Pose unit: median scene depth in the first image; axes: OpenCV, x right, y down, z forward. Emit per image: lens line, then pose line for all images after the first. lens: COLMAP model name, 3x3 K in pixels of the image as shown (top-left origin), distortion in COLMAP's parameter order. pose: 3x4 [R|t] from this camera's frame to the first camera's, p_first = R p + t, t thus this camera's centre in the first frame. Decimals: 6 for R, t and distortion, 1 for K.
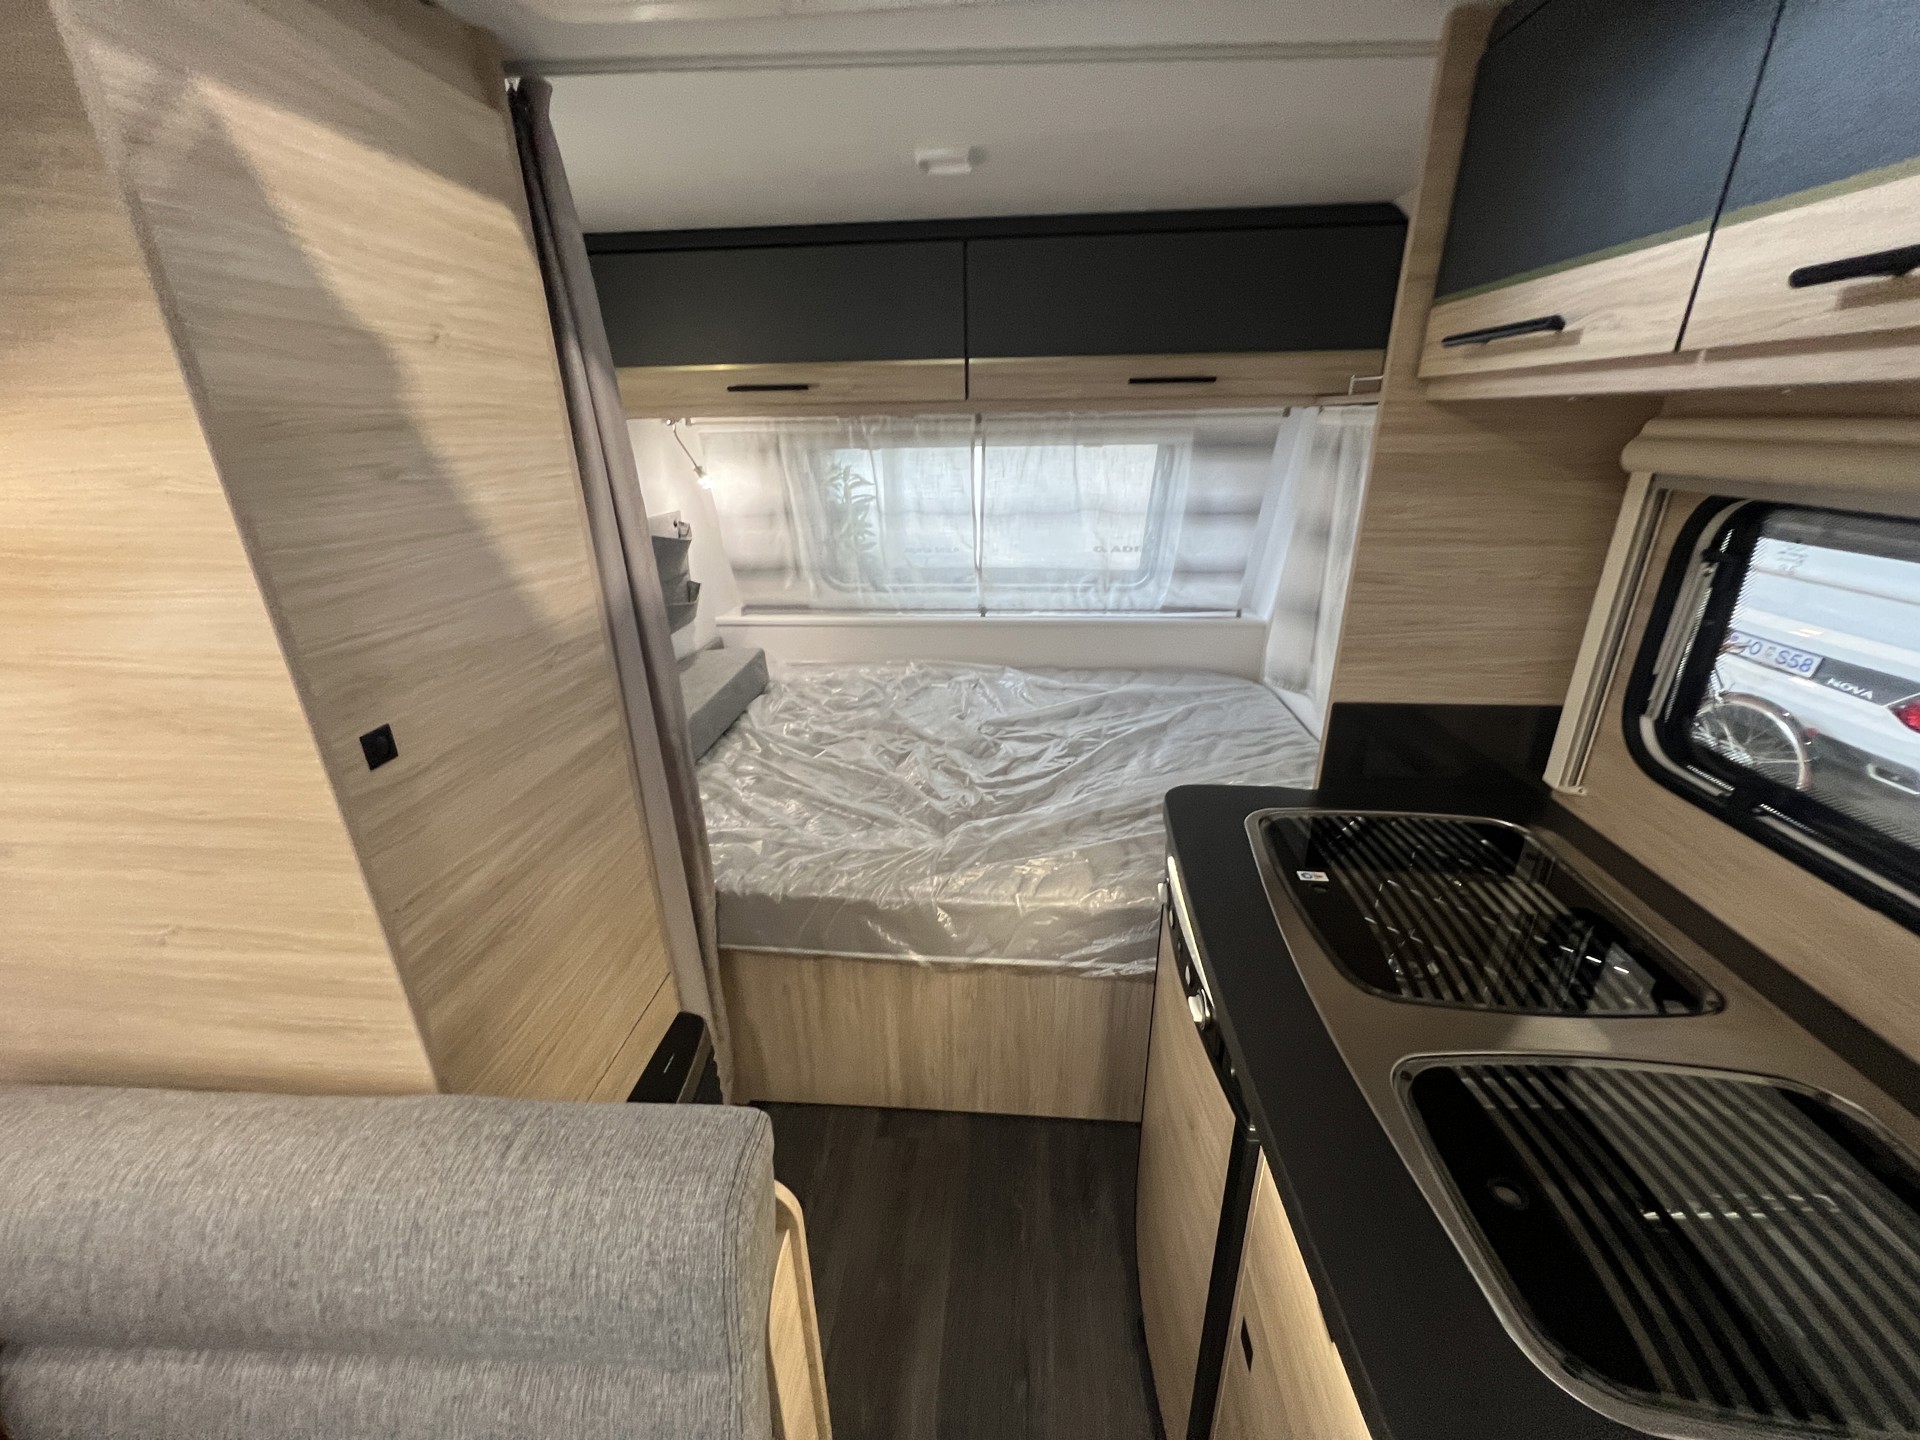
lens RADIAL K [[764.4, 0, 962.3], [0, 764.4, 721.3], [0, 0, 1]] dist [-0.000488, -0.000263]
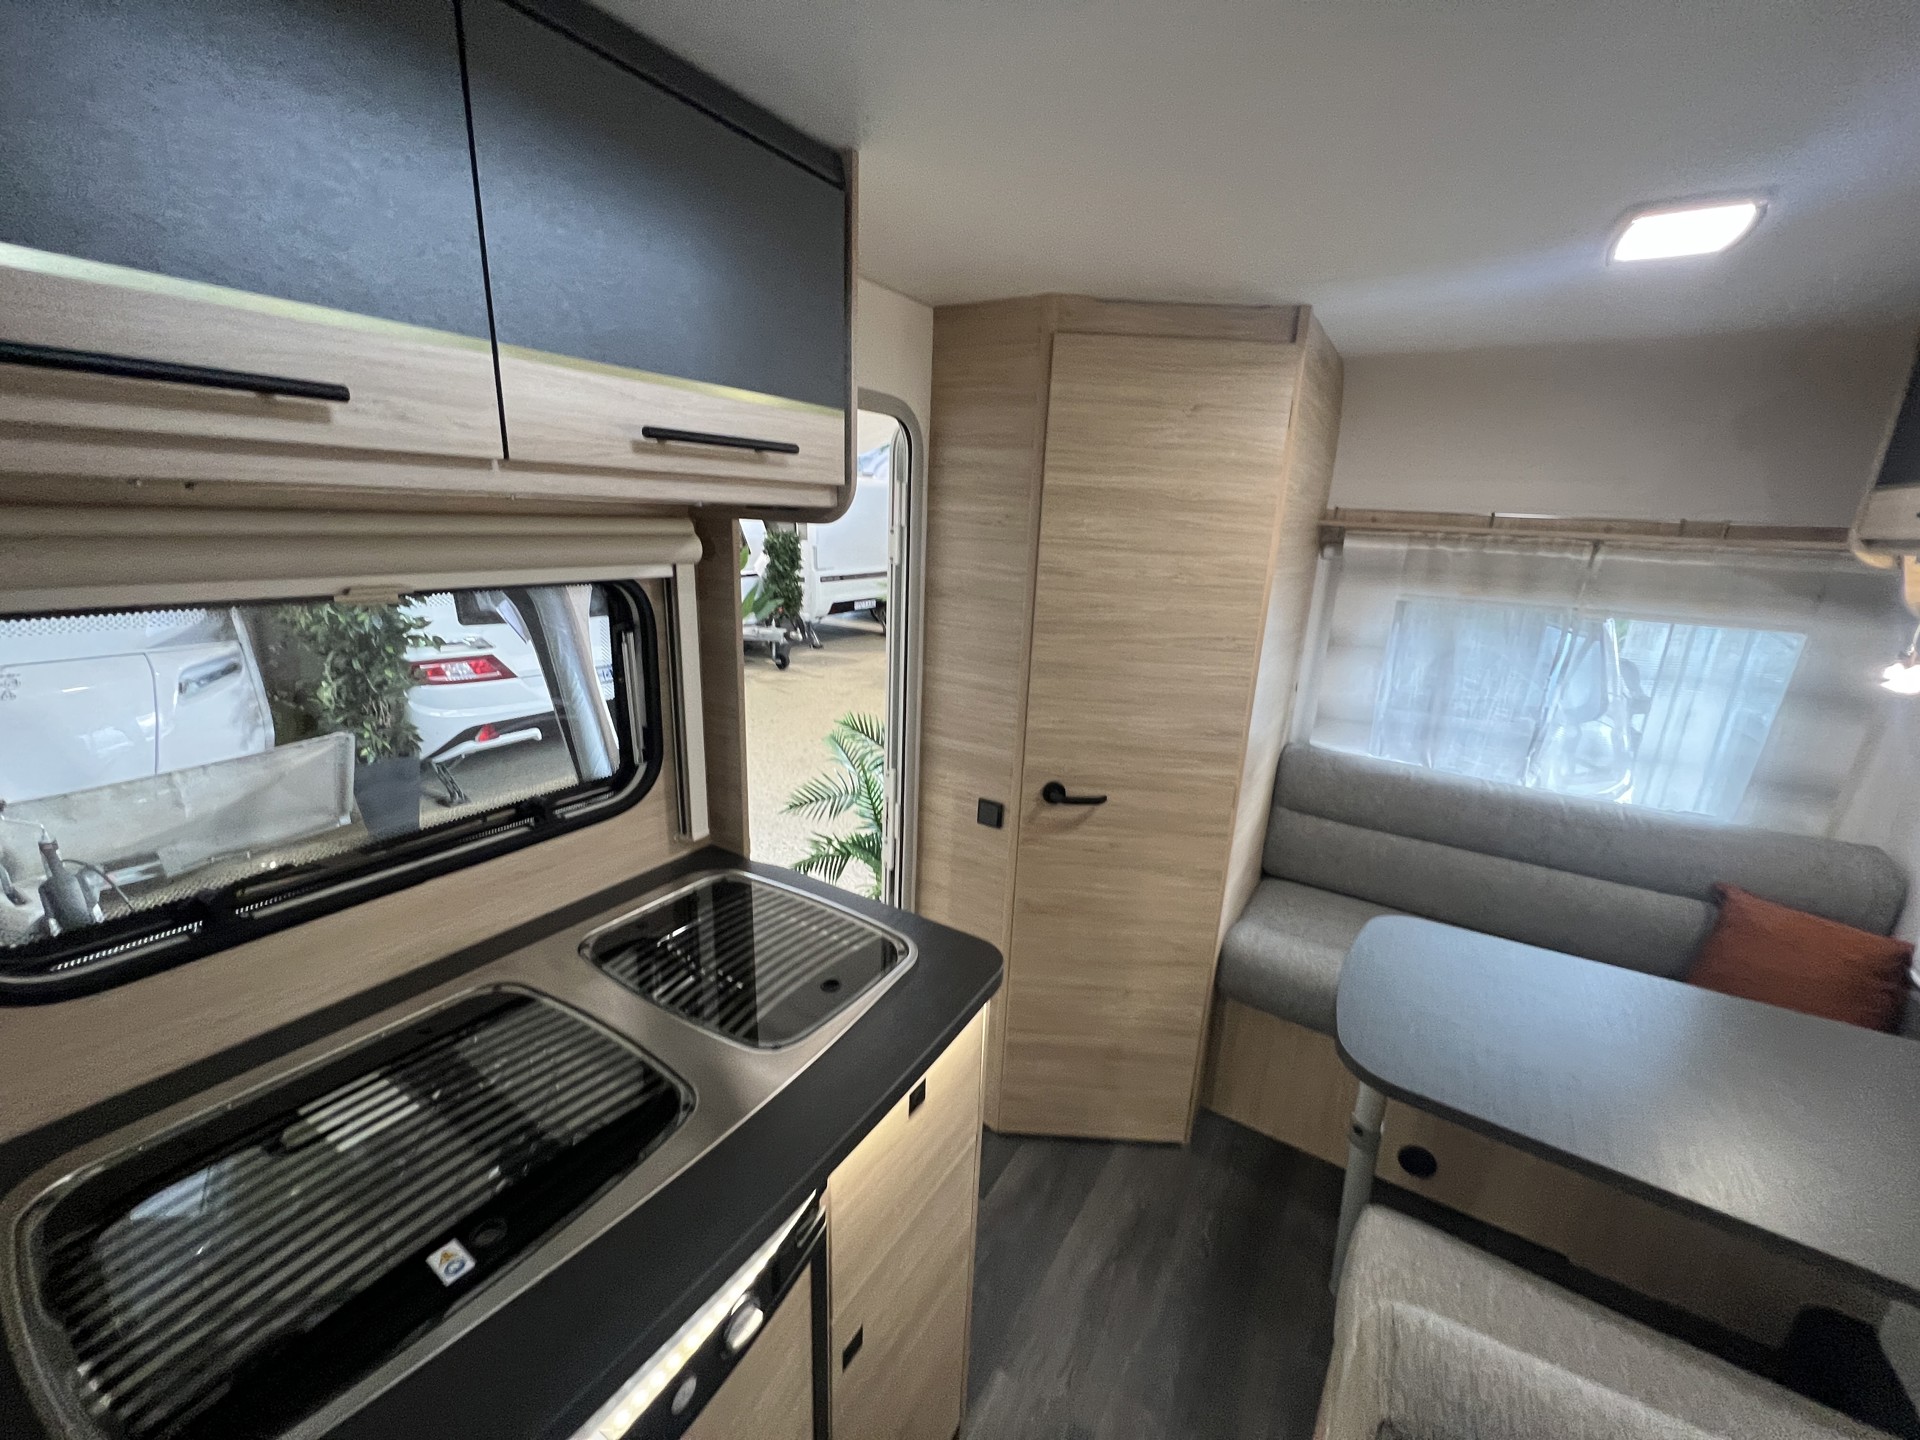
lens RADIAL K [[764.4, 0, 962.3], [0, 764.4, 721.3], [0, 0, 1]] dist [-0.000488, -0.000263]
pose [[-0.889410, -0.138706, 0.435557, -0.118046], [0.143297, 0.820216, 0.553816, -0.508535], [-0.434068, 0.554984, -0.709632, 1.252386]]
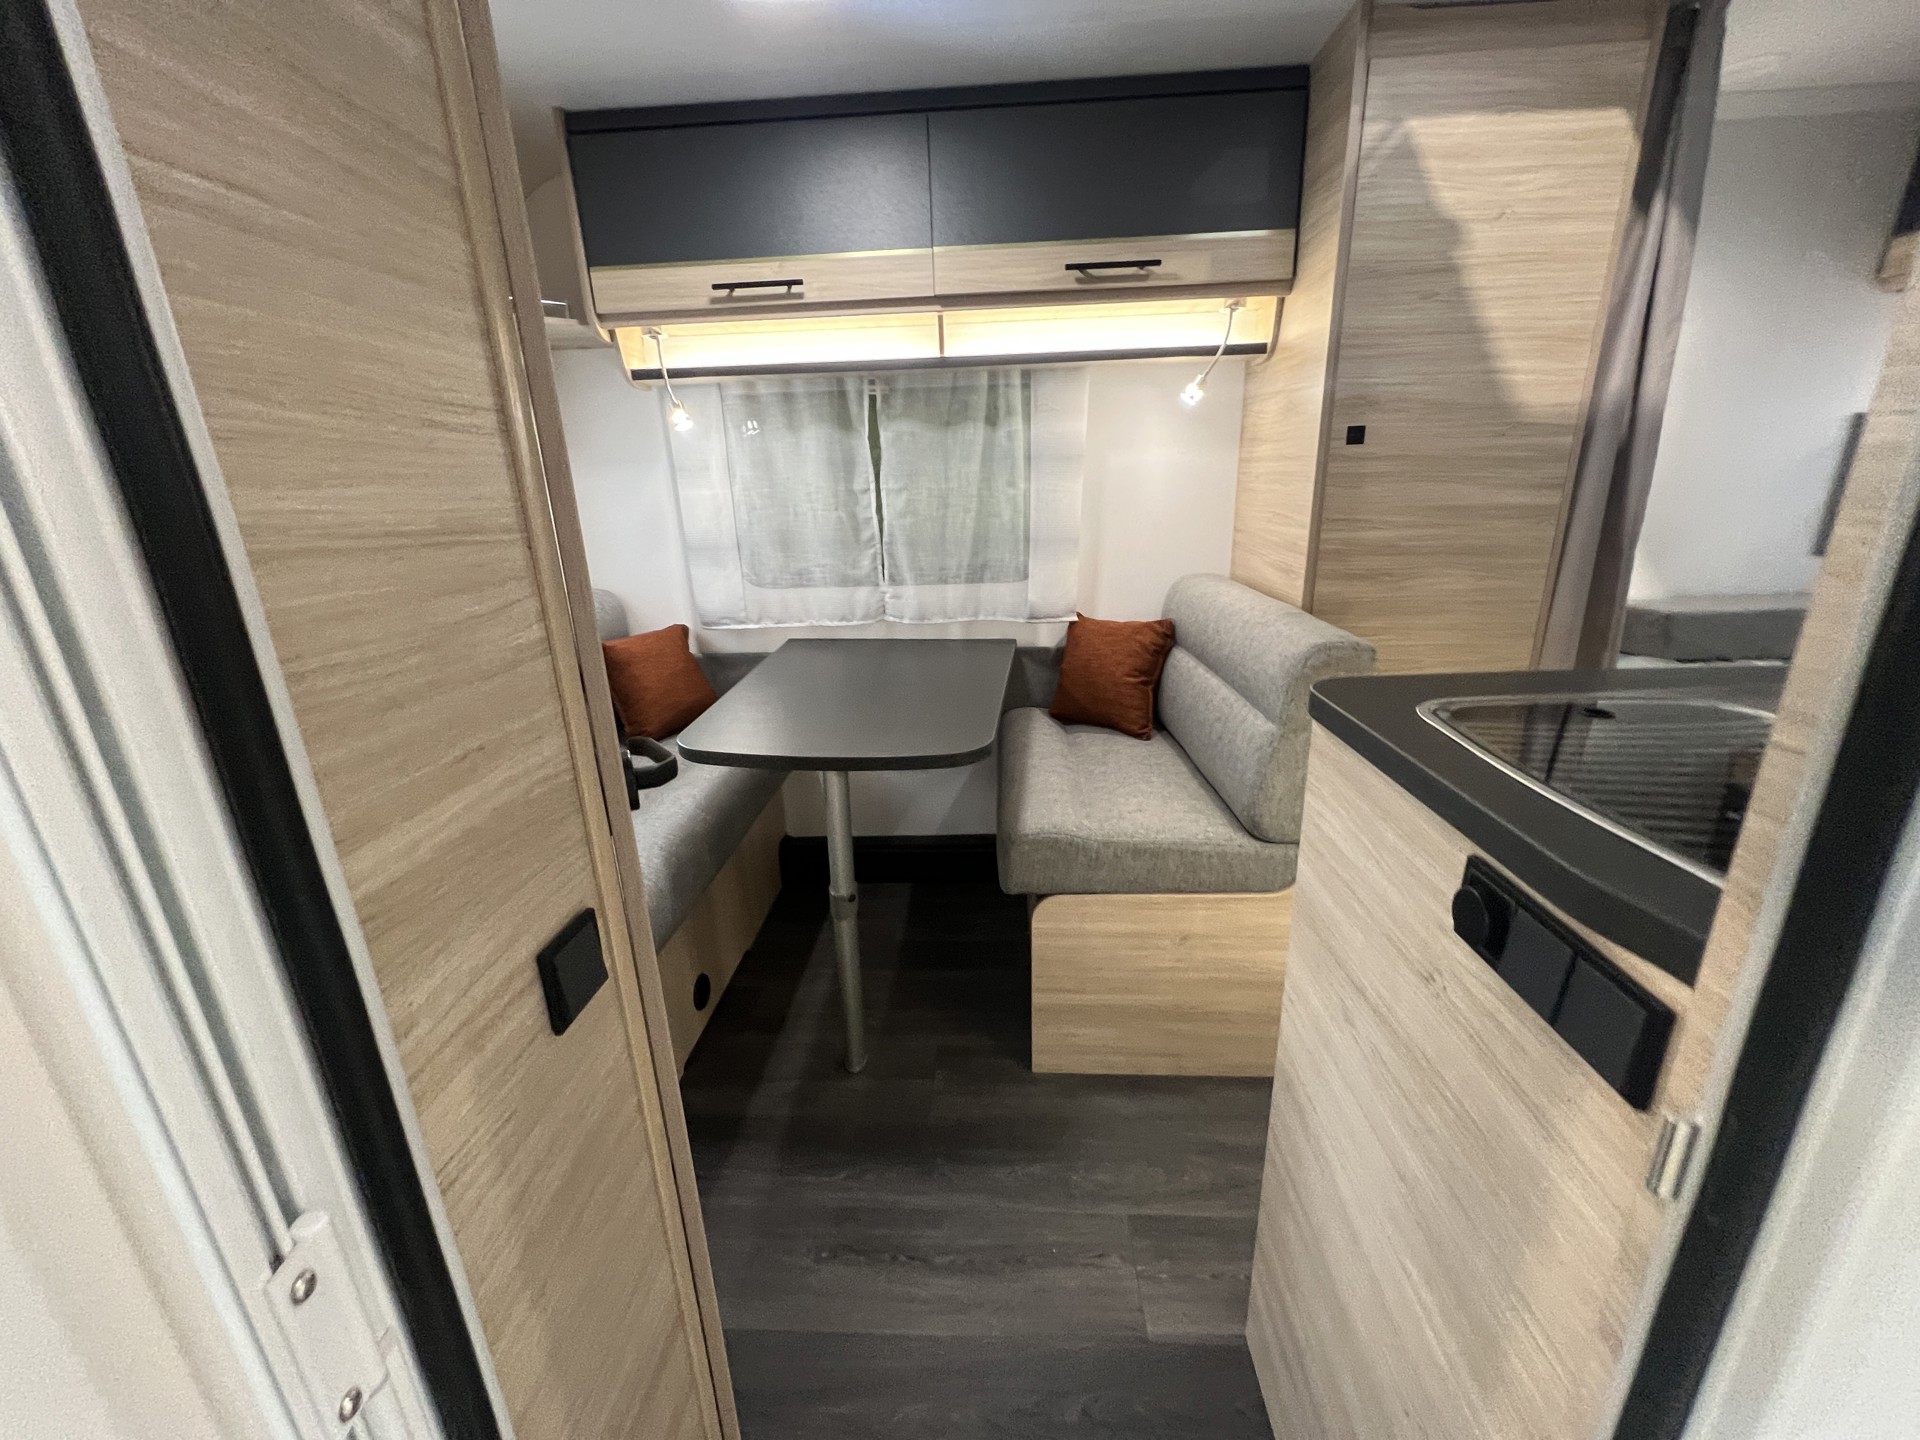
lens RADIAL K [[764.4, 0, 962.3], [0, 764.4, 721.3], [0, 0, 1]] dist [-0.000488, -0.000263]
pose [[0.029041, 0.321968, -0.946305, 1.294683], [-0.336573, 0.894573, 0.294037, 0.435207], [0.941209, 0.309962, 0.134345, -0.043415]]
